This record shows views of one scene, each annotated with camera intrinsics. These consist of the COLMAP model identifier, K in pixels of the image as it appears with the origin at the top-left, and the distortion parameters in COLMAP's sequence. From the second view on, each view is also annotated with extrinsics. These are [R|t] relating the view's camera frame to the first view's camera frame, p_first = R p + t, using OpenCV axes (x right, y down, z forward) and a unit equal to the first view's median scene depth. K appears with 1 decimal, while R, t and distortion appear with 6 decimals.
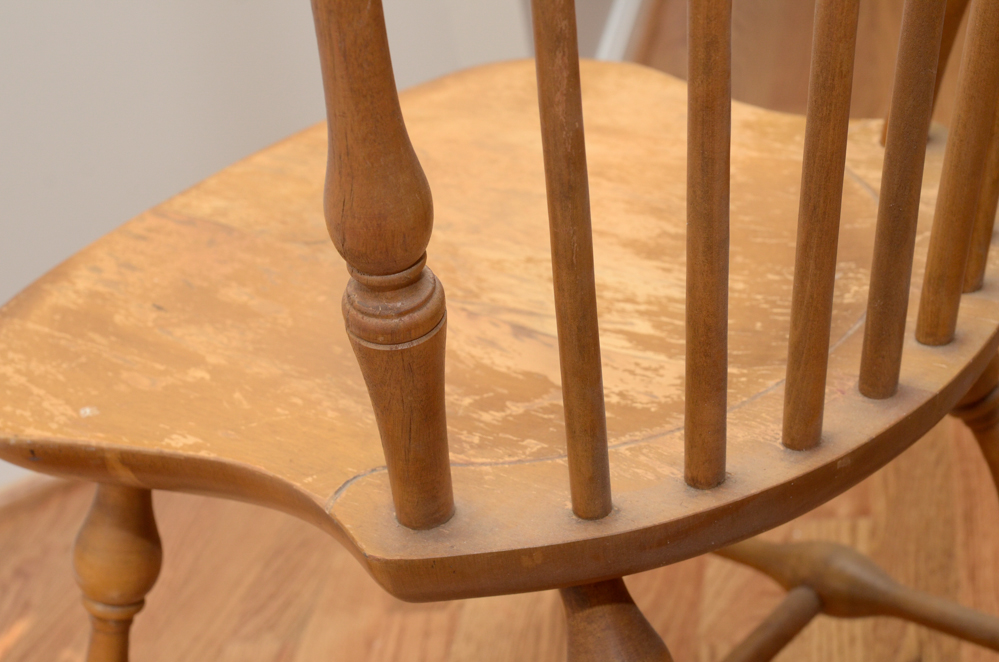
lens RADIAL K [[1888.6, 0, 495.5], [0, 1888.6, 333.5], [0, 0, 1]] dist [0.080773, 0.000000]
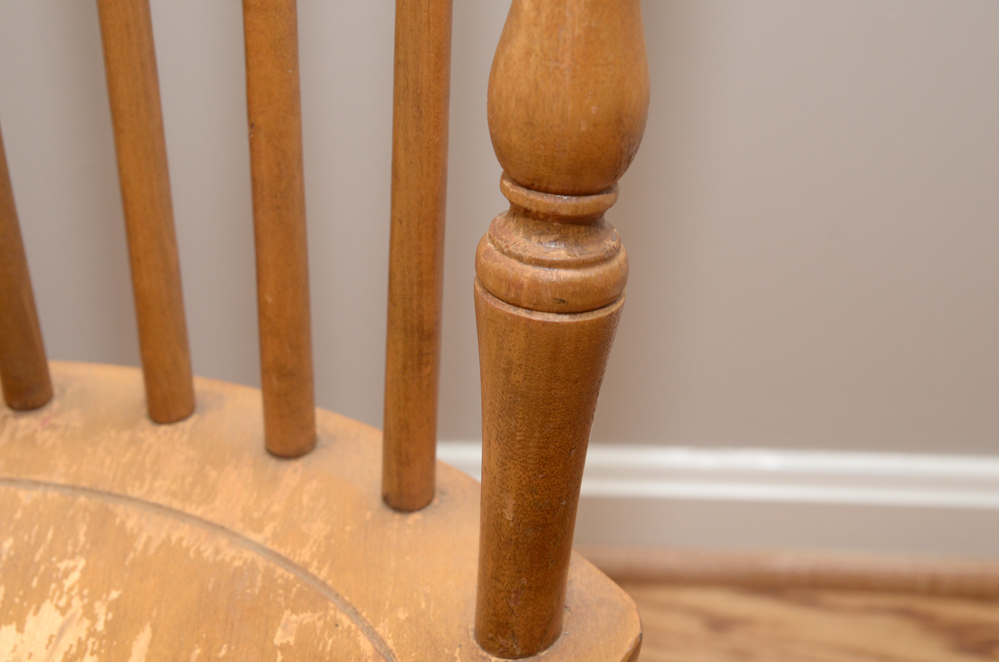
lens RADIAL K [[1888.6, 0, 481.1], [0, 1888.6, 352.2], [0, 0, 1]] dist [0.080773, 0.000000]
pose [[-0.554904, -0.352232, 0.753667, -0.441888], [0.524010, 0.555647, 0.645500, -0.354805], [-0.646139, 0.753119, -0.123757, 0.879684]]
